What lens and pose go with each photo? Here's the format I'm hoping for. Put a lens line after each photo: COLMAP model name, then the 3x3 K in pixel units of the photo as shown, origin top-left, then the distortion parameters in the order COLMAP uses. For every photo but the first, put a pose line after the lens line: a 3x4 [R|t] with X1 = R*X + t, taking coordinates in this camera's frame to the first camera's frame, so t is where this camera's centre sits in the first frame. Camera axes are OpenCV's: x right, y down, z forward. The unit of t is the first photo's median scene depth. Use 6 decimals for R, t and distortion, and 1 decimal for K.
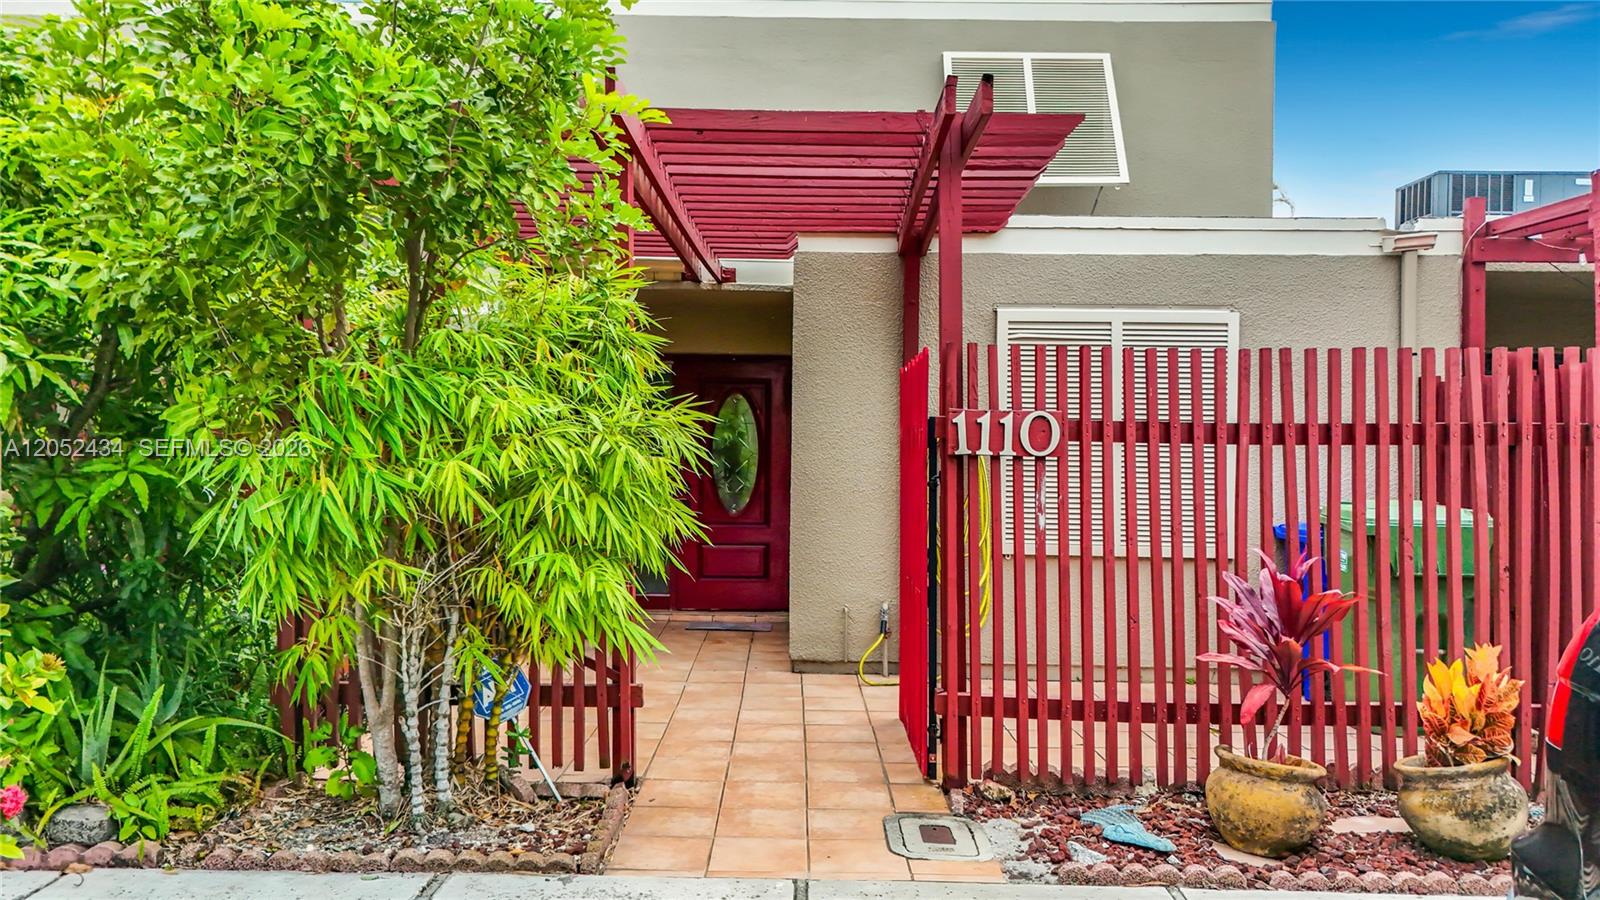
lens RADIAL K [[1178.5, 0, 800.0], [0, 1178.5, 450.0], [0, 0, 1]] dist [0.002288, 0.005107]
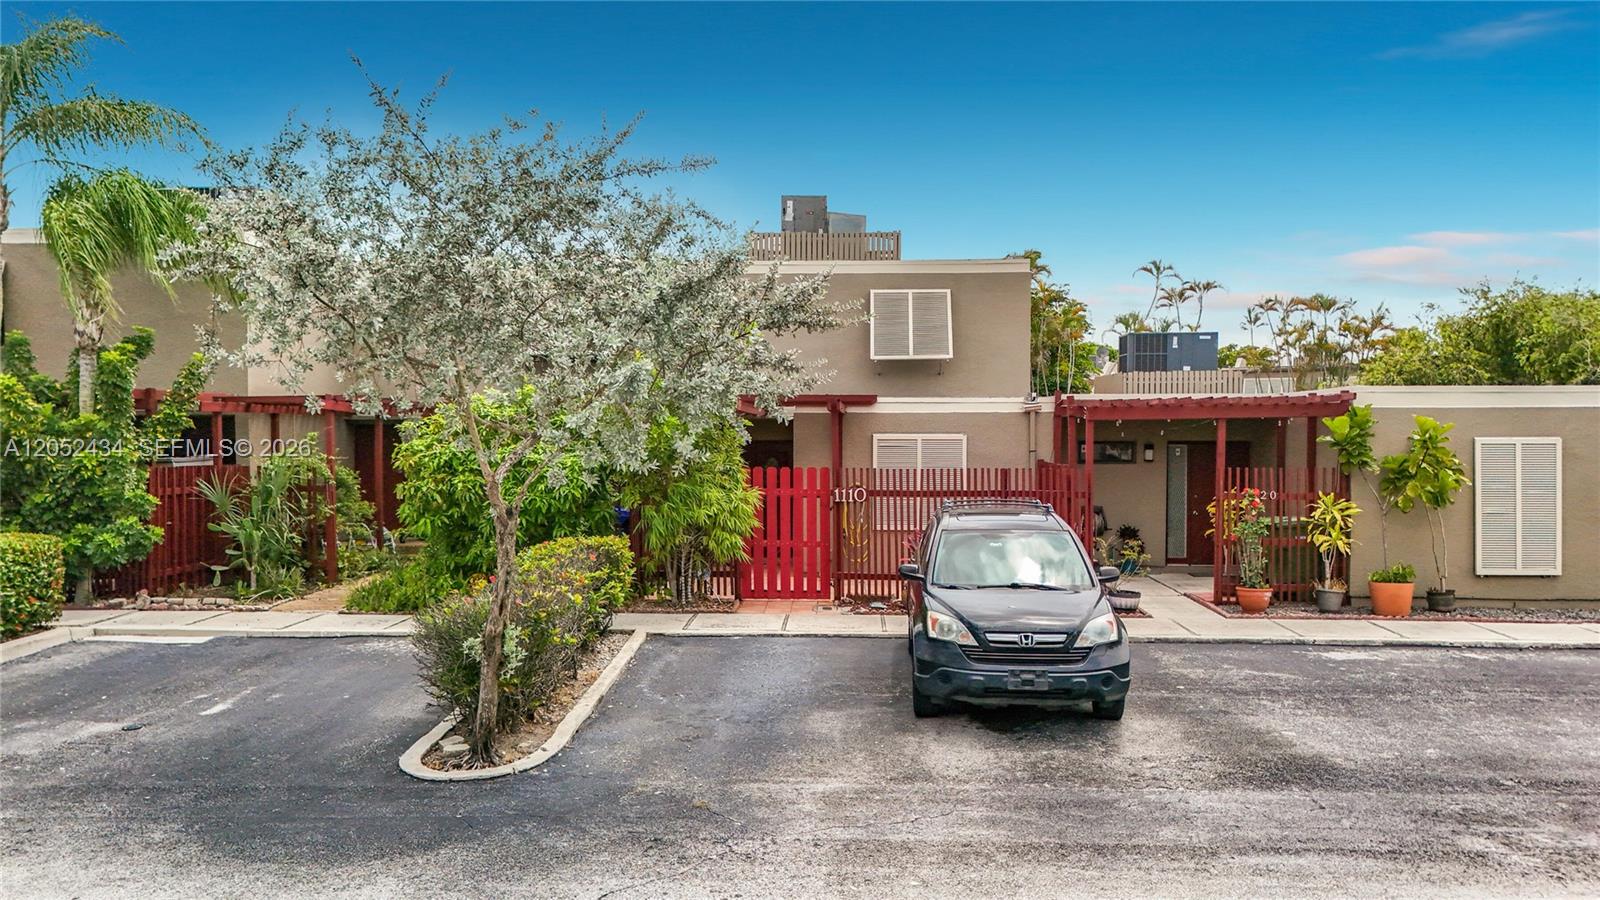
lens RADIAL K [[1178.5, 0, 800.0], [0, 1178.5, 450.0], [0, 0, 1]] dist [0.002288, 0.005107]
pose [[0.999134, -0.010571, -0.040247, 0.167222], [0.011583, 0.999621, 0.024993, -0.228216], [0.039967, -0.025437, 0.998877, -2.357551]]
